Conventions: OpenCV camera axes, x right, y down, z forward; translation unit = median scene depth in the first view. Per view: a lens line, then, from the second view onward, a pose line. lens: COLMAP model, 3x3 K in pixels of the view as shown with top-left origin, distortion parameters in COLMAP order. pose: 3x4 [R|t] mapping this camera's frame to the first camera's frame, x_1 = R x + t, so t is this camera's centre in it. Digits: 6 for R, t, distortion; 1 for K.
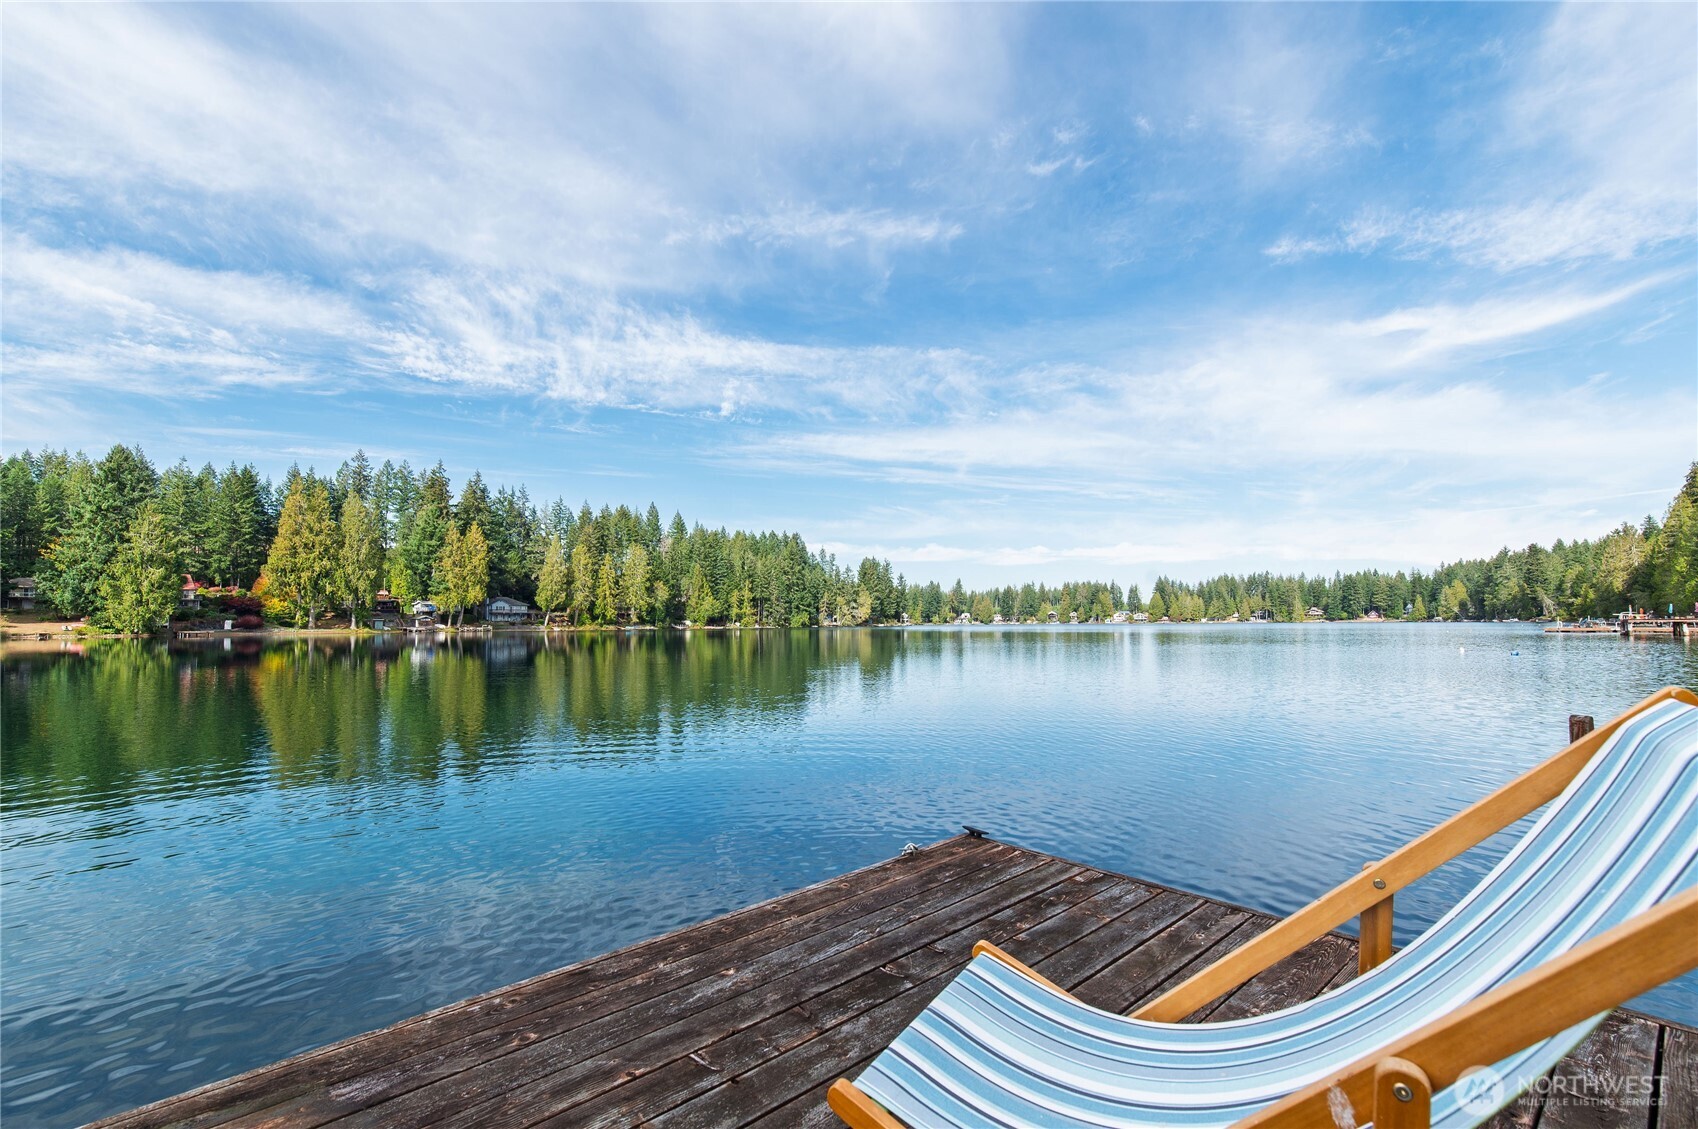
lens RADIAL K [[767.4, 0, 837.7], [0, 767.4, 582.6], [0, 0, 1]] dist [-0.000407, 0.000254]
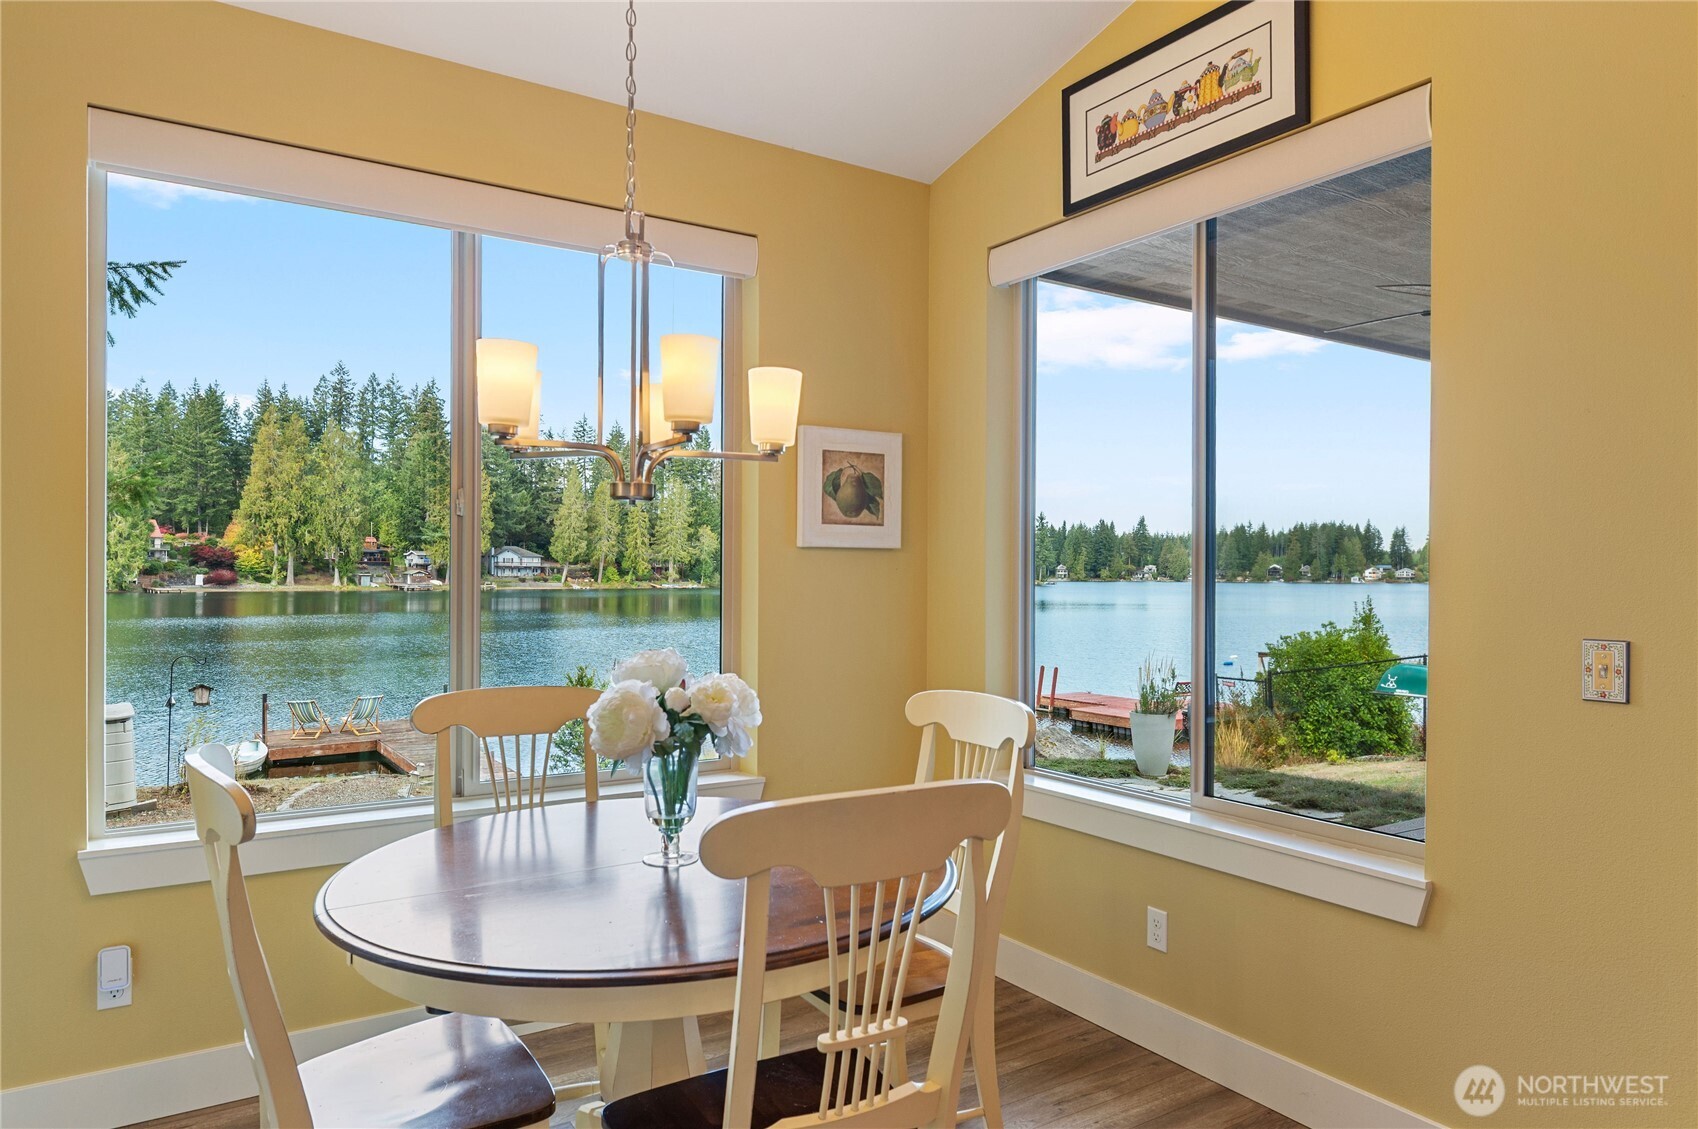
lens RADIAL K [[1070.0, 0, 854.5], [0, 1070.0, 588.4], [0, 0, 1]] dist [0.001151, 0.000397]
pose [[0.993485, 0.013770, -0.113127, 0.049291], [-0.006325, 0.997806, 0.065903, -0.013390], [0.113786, -0.064758, 0.991392, -0.074717]]
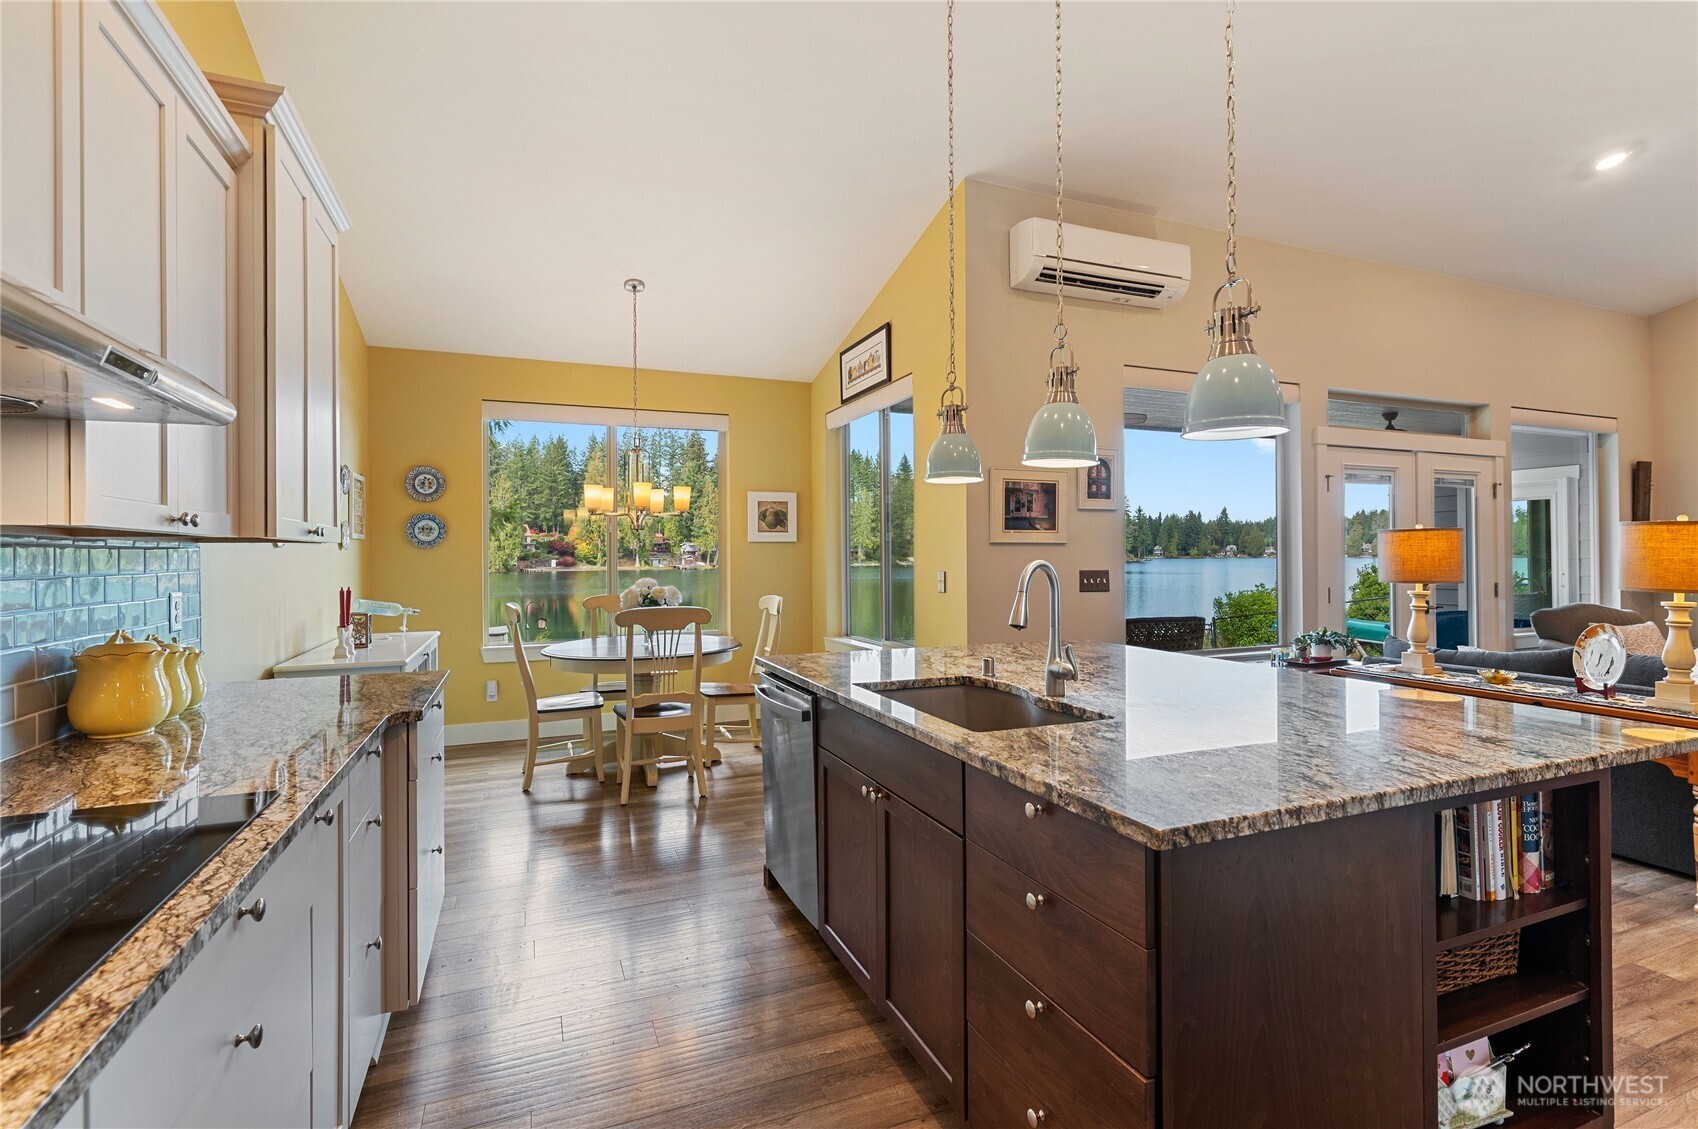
lens RADIAL K [[780.2, 0, 849.0], [0, 780.2, 564.5], [0, 0, 1]] dist [-0.003084, -0.000111]
pose [[0.954871, 0.004665, -0.296983, 0.058079], [0.014755, 0.997897, 0.063115, -0.013837], [0.296653, -0.064648, 0.952794, -0.084208]]
